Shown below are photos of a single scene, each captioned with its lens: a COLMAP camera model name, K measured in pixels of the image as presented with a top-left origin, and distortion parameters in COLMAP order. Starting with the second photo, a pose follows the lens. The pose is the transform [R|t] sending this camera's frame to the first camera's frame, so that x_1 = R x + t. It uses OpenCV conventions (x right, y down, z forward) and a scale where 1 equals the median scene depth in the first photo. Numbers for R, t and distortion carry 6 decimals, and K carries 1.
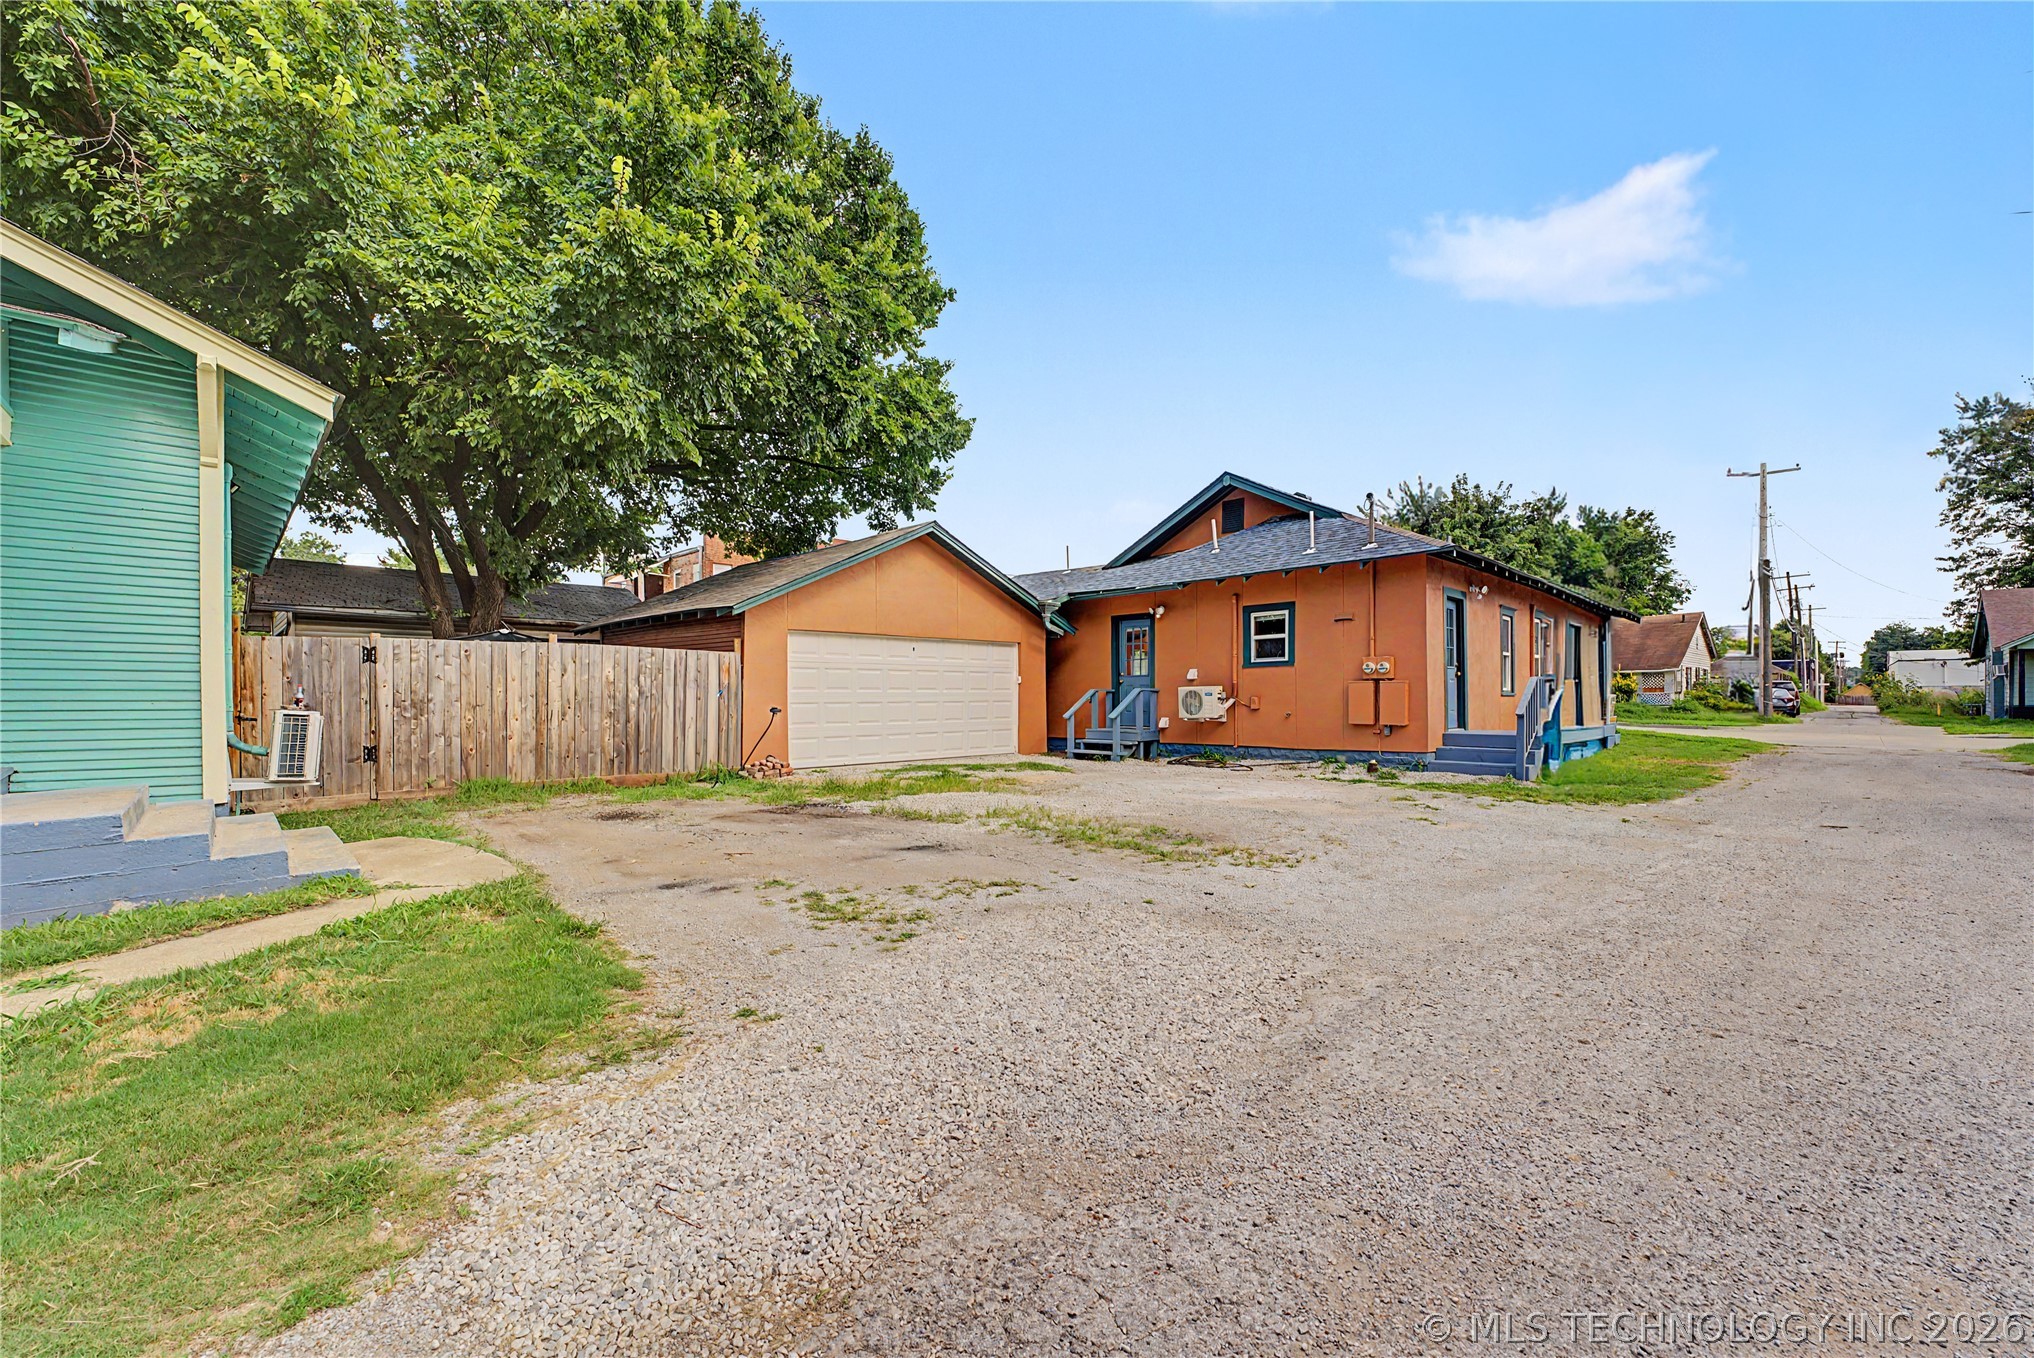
lens RADIAL K [[830.5, 0, 1019.3], [0, 830.5, 696.3], [0, 0, 1]] dist [-0.000456, 0.000071]
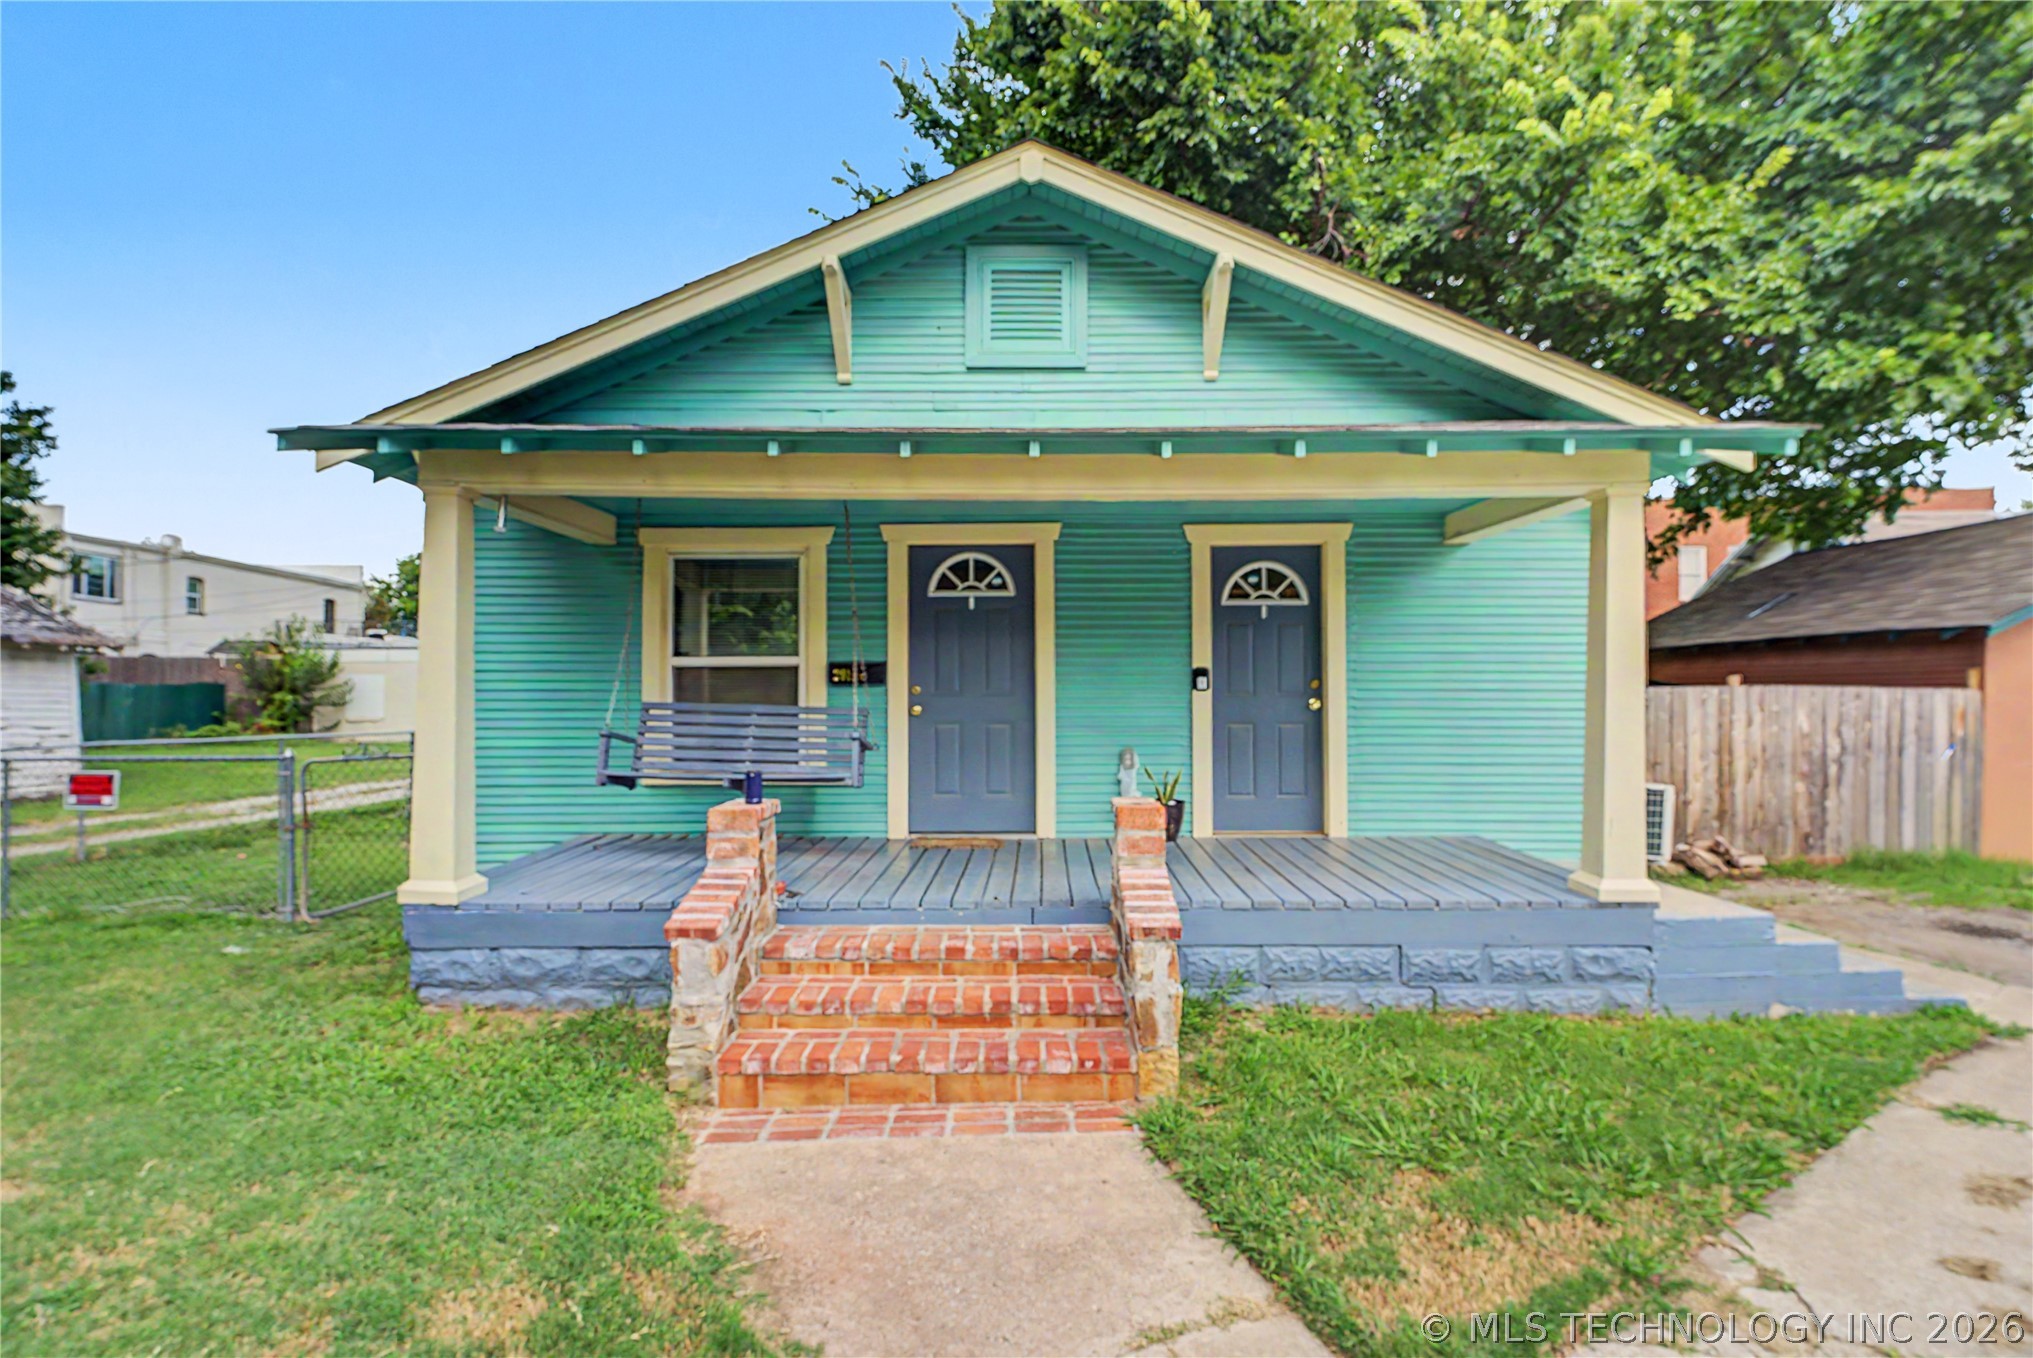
lens RADIAL K [[1030.5, 0, 1021.0], [0, 1030.5, 706.3], [0, 0, 1]] dist [0.005510, -0.000098]
pose [[0.714460, 0.000530, -0.699676, -0.255164], [-0.000915, 1.000000, -0.000177, -0.031763], [0.699675, 0.000766, 0.714460, -0.150074]]
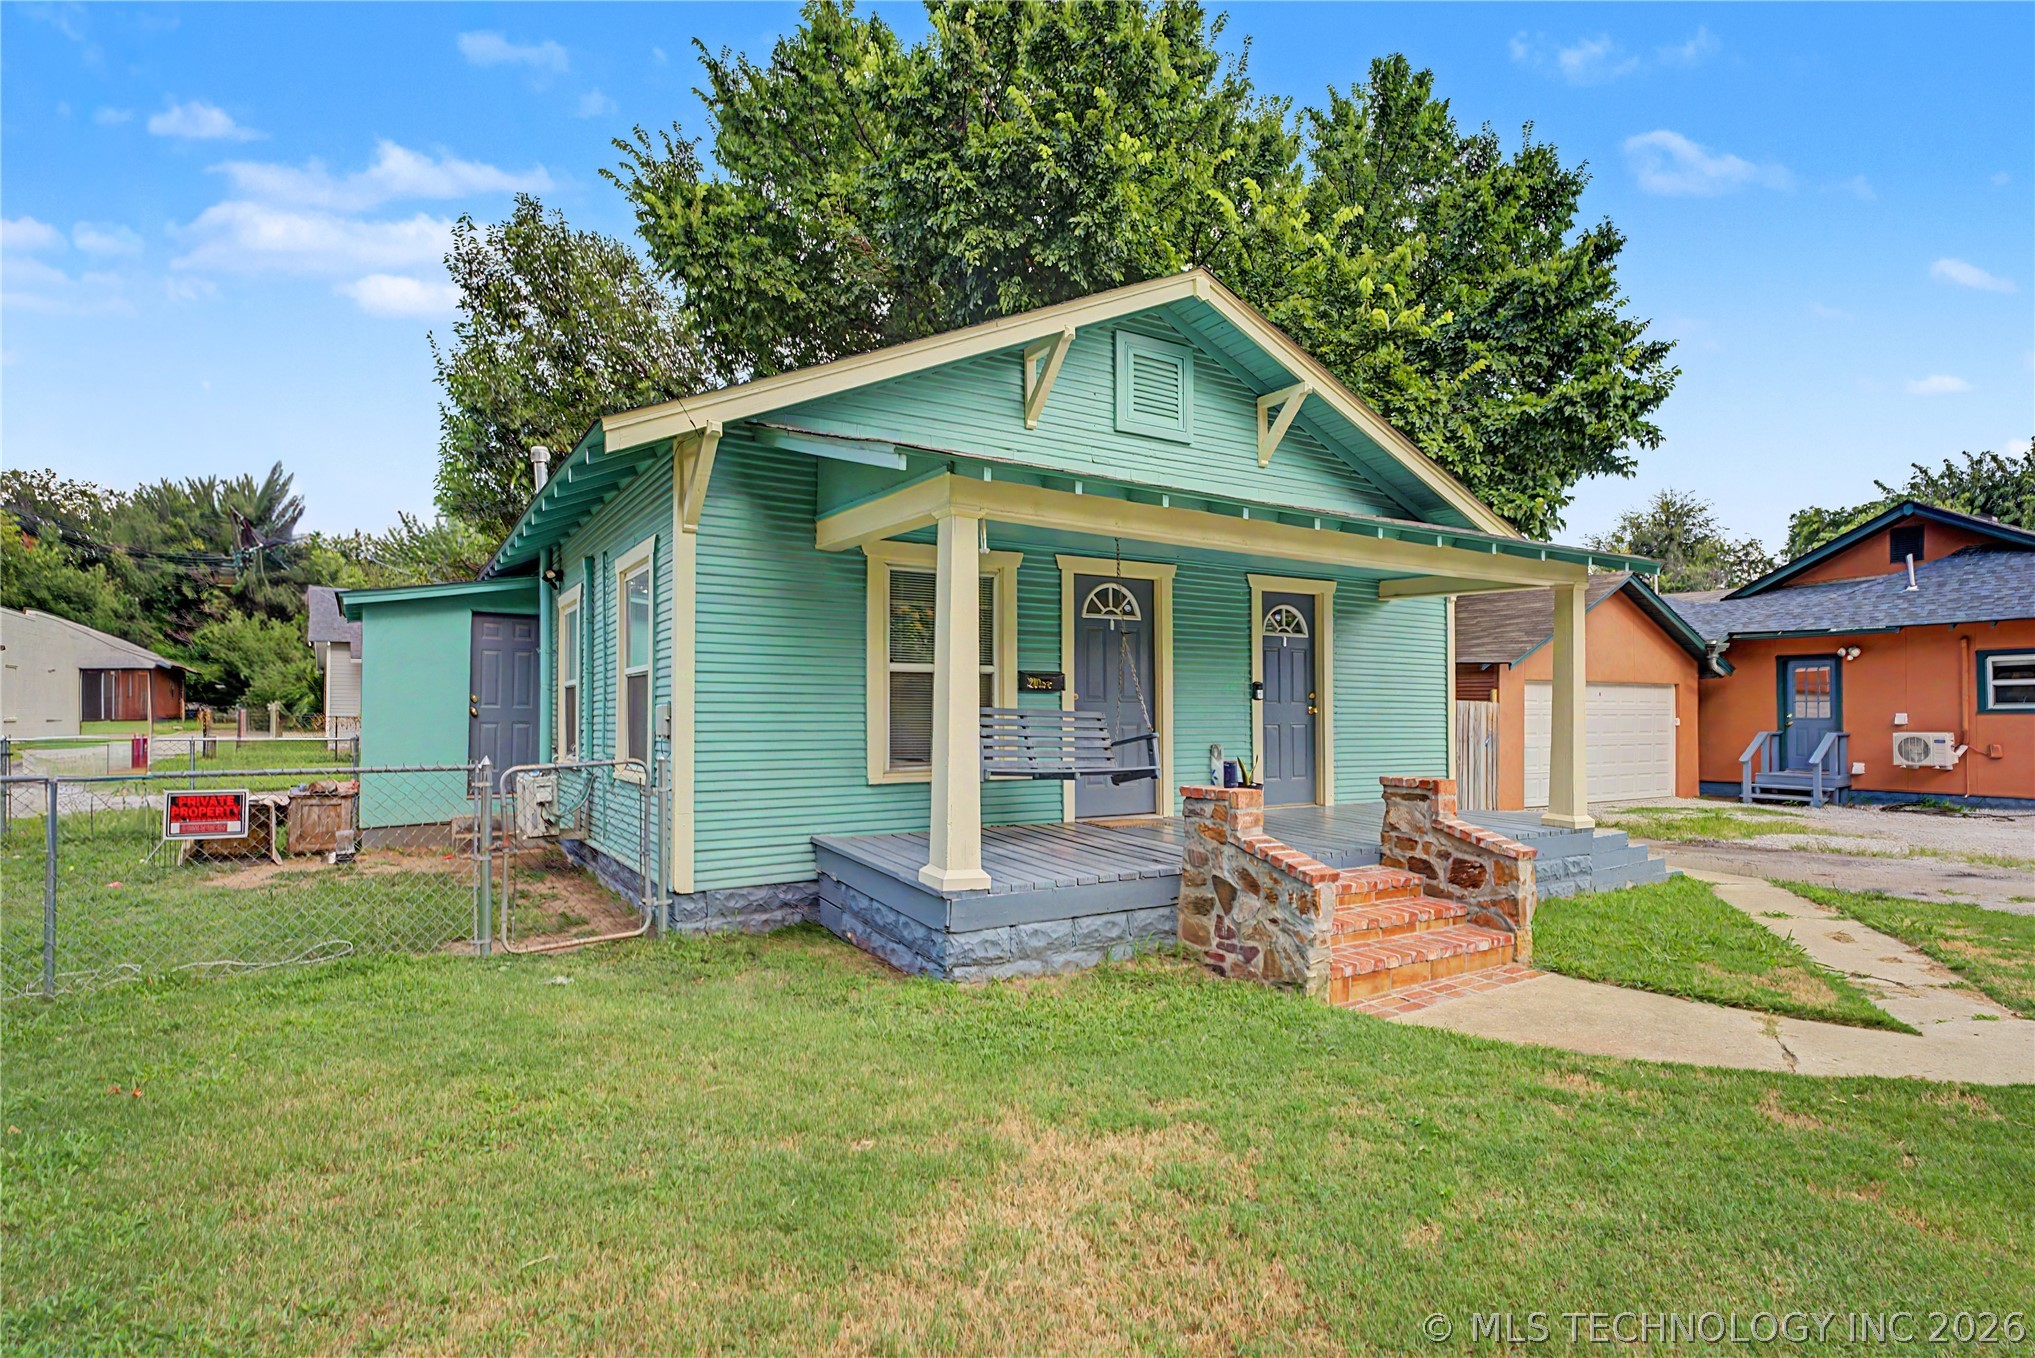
lens RADIAL K [[1043.2, 0, 1015.8], [0, 1043.2, 705.7], [0, 0, 1]] dist [-0.000838, 0.000300]
pose [[0.975434, 0.004857, -0.220237, -0.554147], [-0.006077, 0.999970, -0.004860, -0.031456], [0.220206, 0.006079, 0.975434, -0.427263]]
